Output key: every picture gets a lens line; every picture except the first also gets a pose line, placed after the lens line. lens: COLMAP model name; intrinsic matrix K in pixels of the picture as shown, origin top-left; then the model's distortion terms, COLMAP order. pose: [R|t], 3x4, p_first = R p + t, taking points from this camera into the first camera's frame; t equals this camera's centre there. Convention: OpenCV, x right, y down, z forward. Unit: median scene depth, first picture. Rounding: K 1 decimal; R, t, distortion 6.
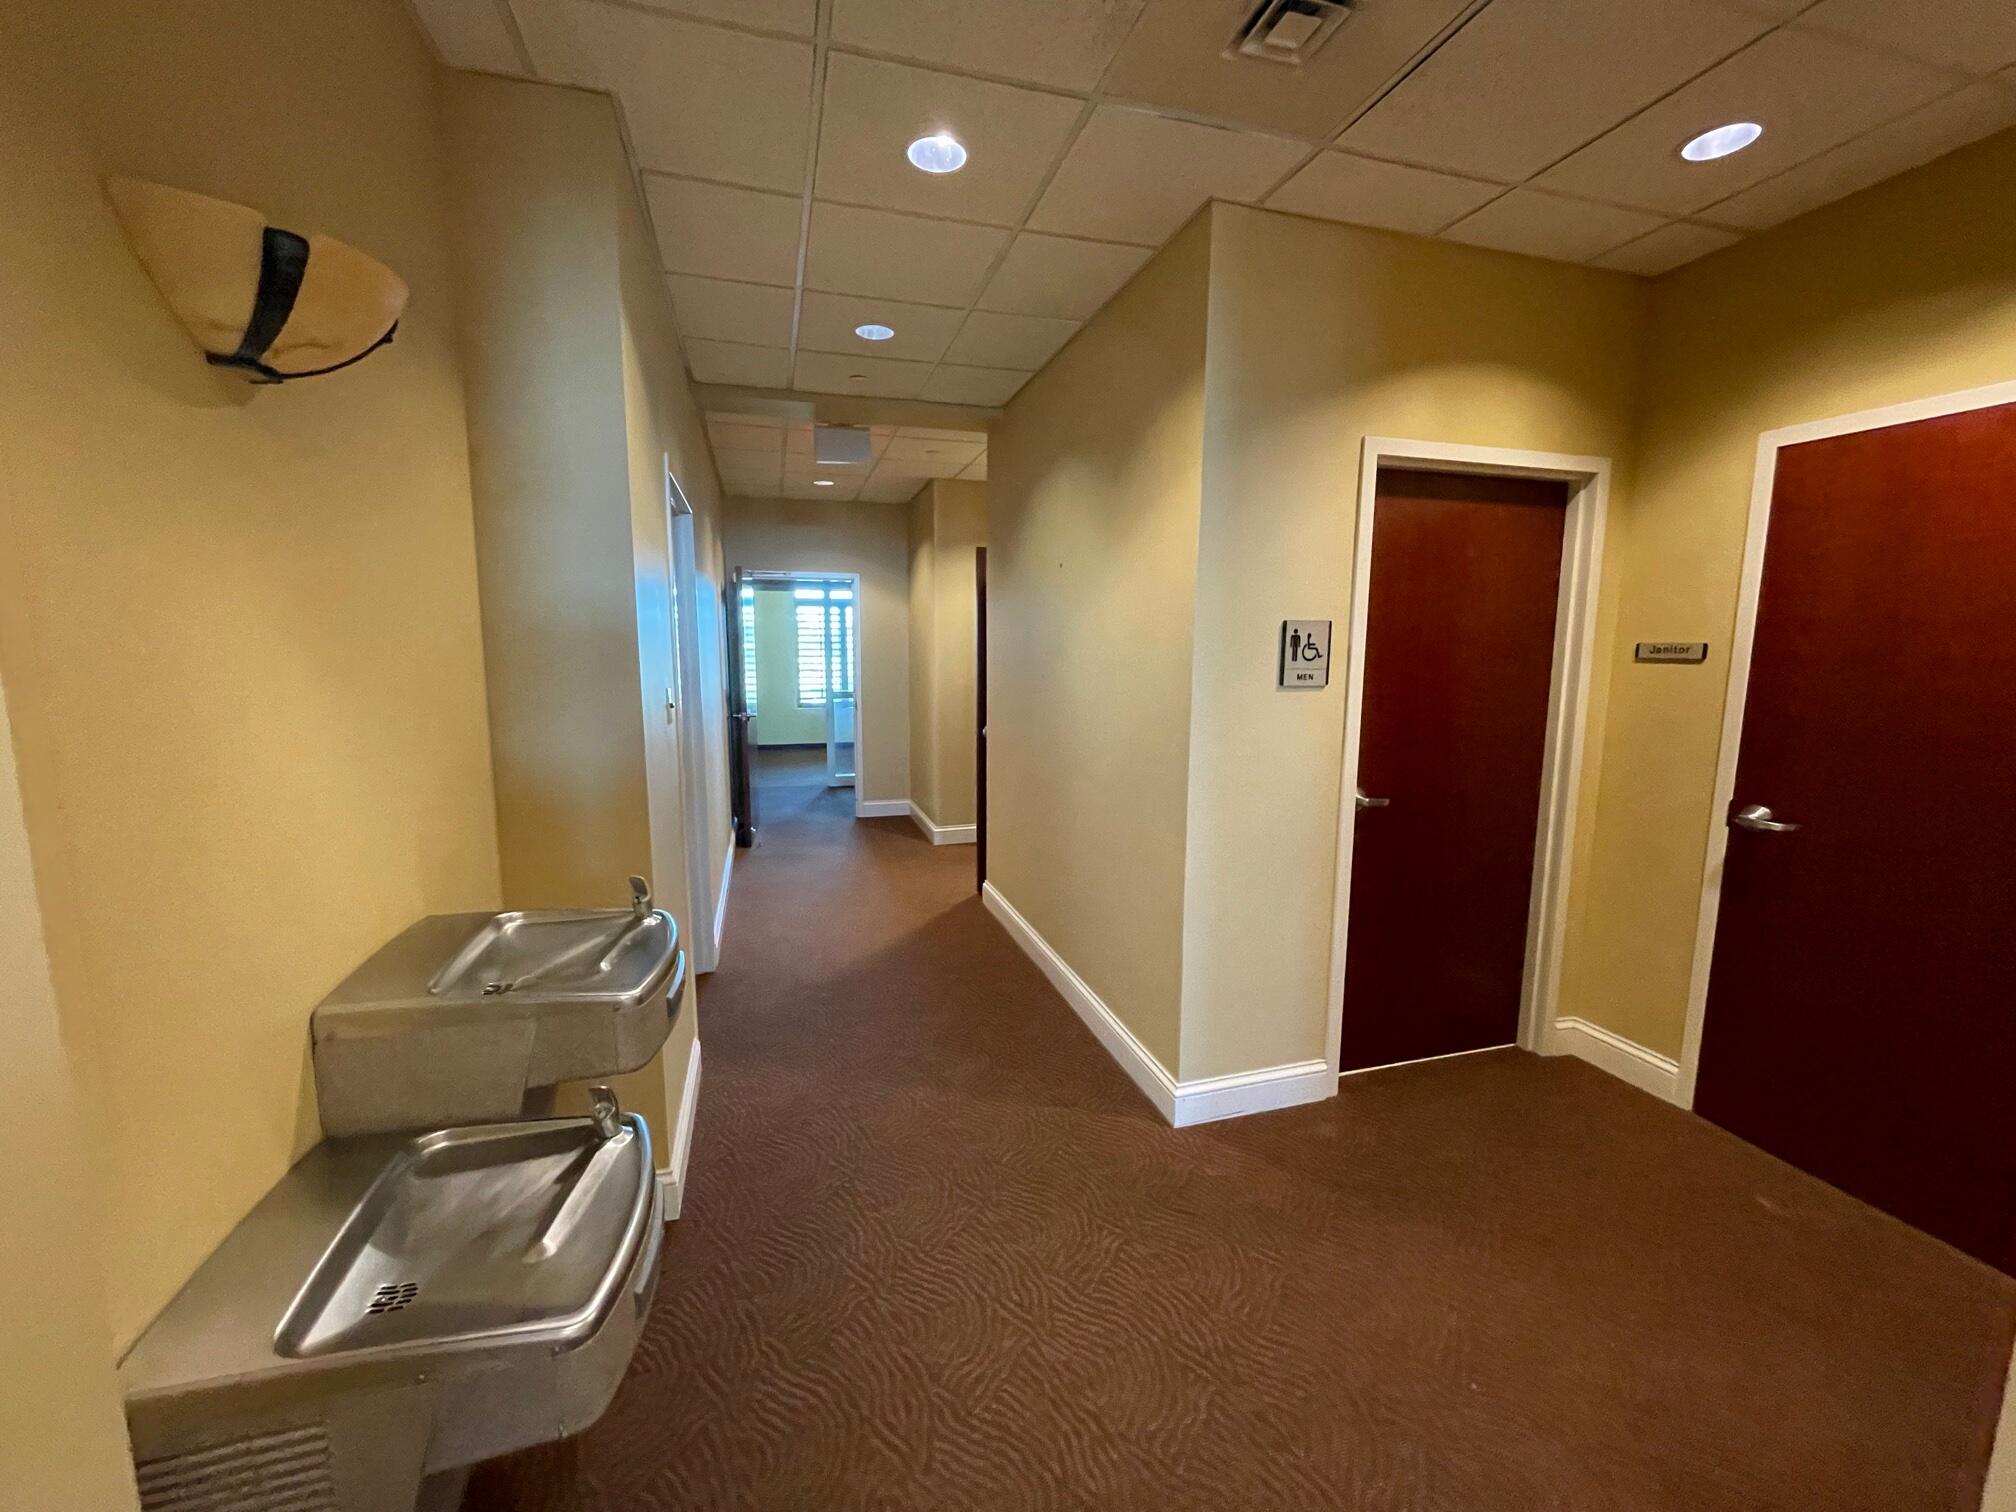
lens RADIAL K [[831.5, 0, 992.2], [0, 831.5, 768.4], [0, 0, 1]] dist [0.001576, 0.000280]
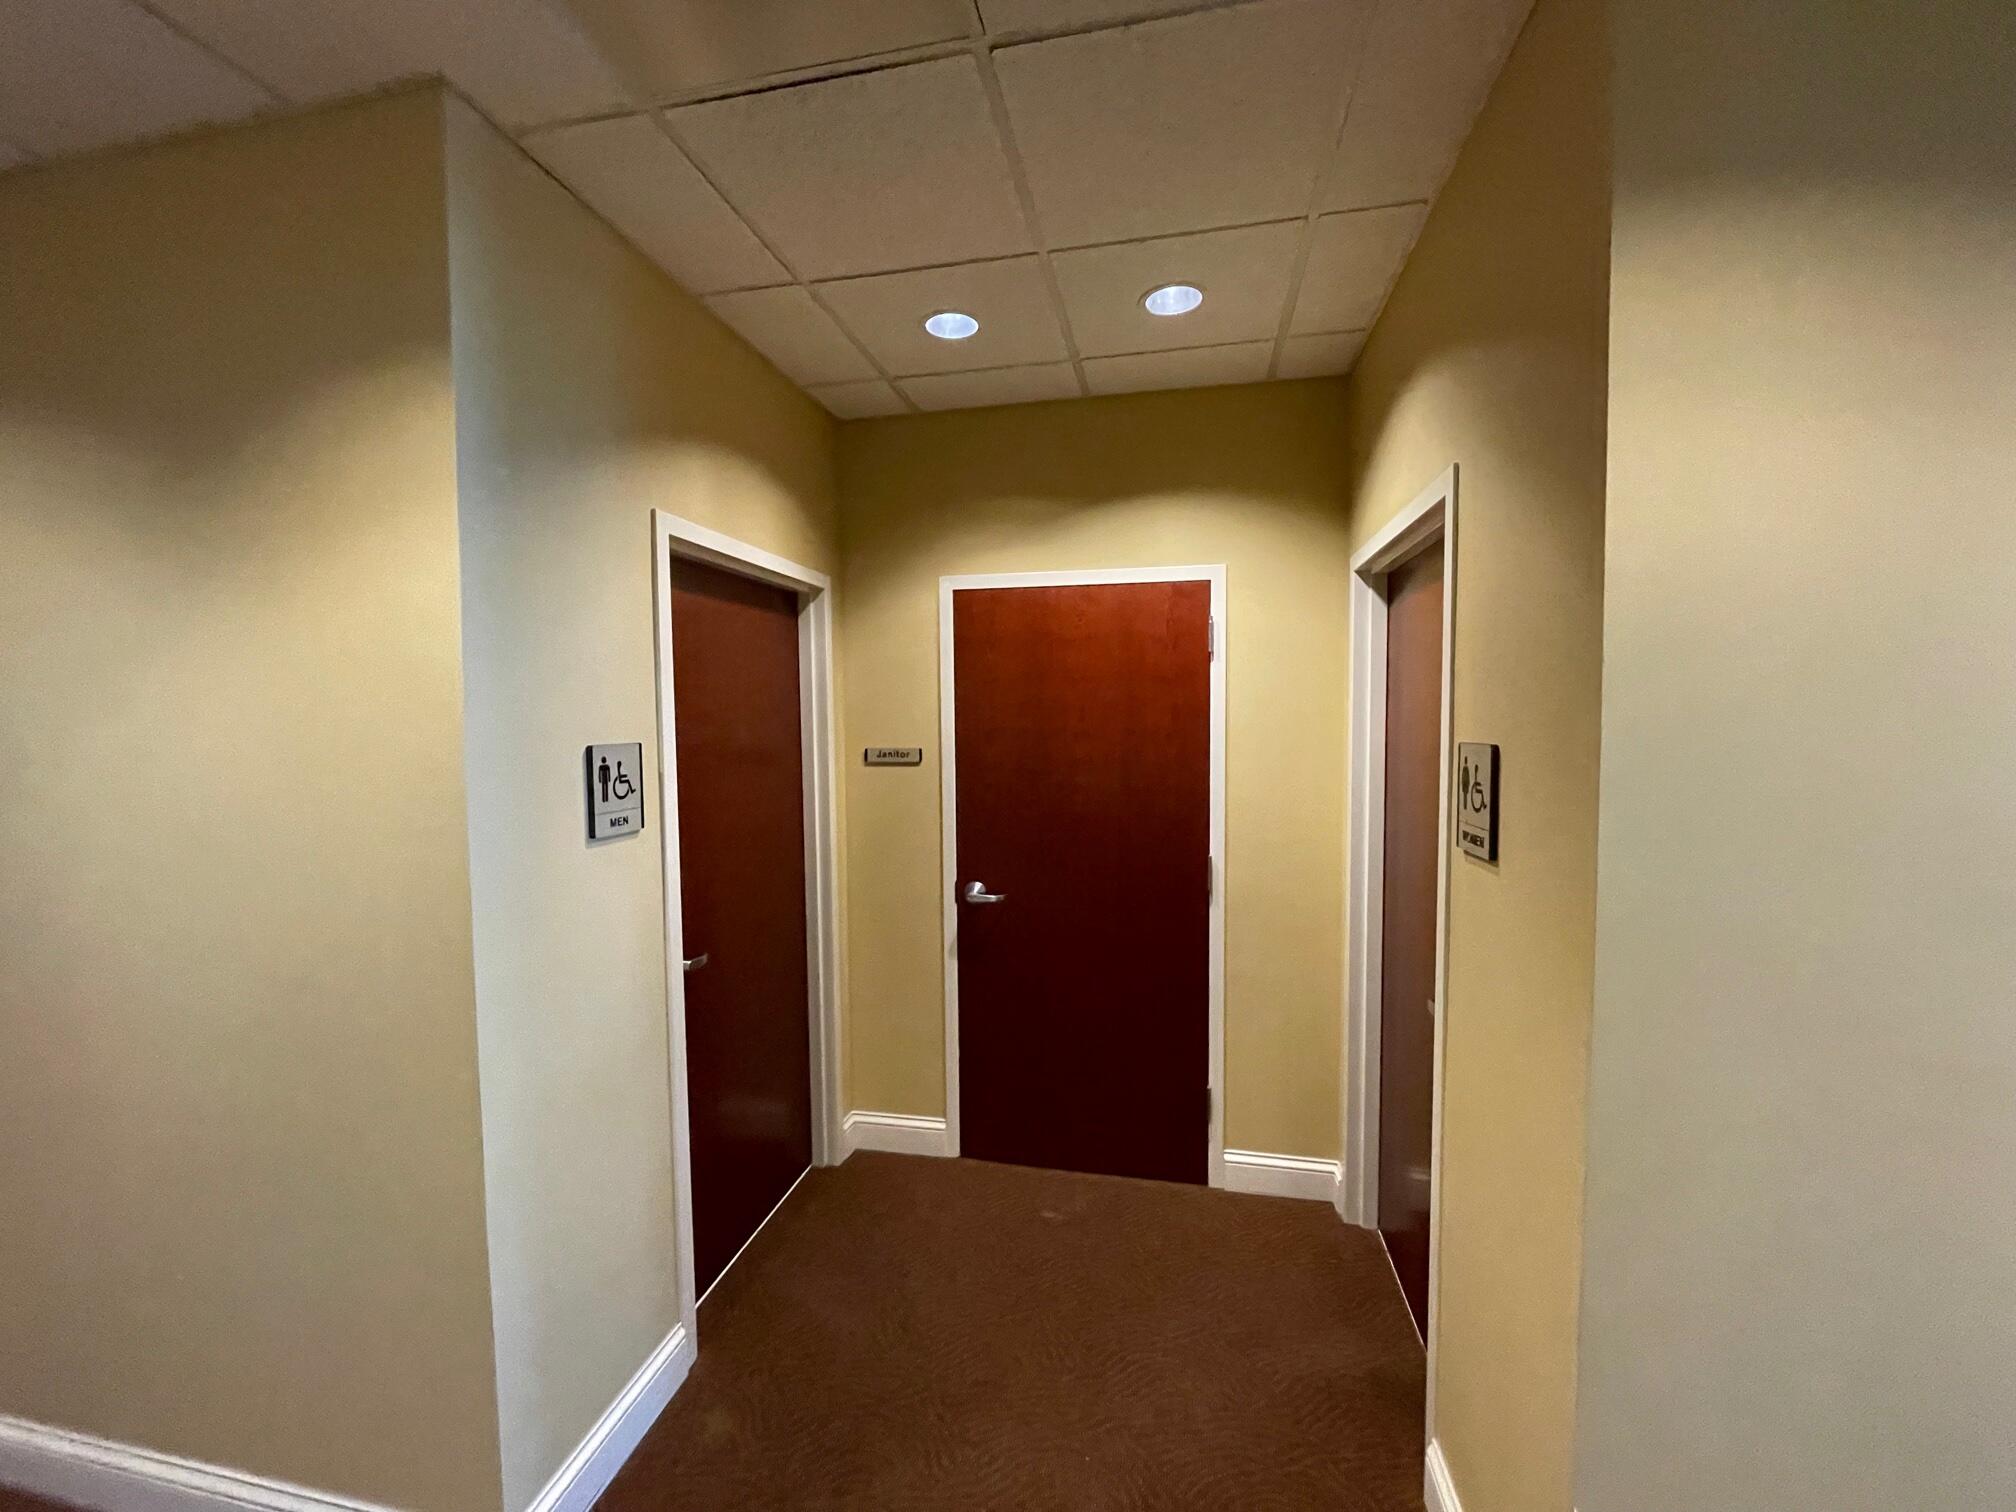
lens RADIAL K [[831.5, 0, 1017.0], [0, 831.5, 759.2], [0, 0, 1]] dist [0.001576, 0.000280]
pose [[0.456839, -0.058498, 0.887624, -0.101413], [0.139004, 0.990272, -0.006279, -0.110908], [-0.878622, 0.126251, 0.460526, 0.360648]]
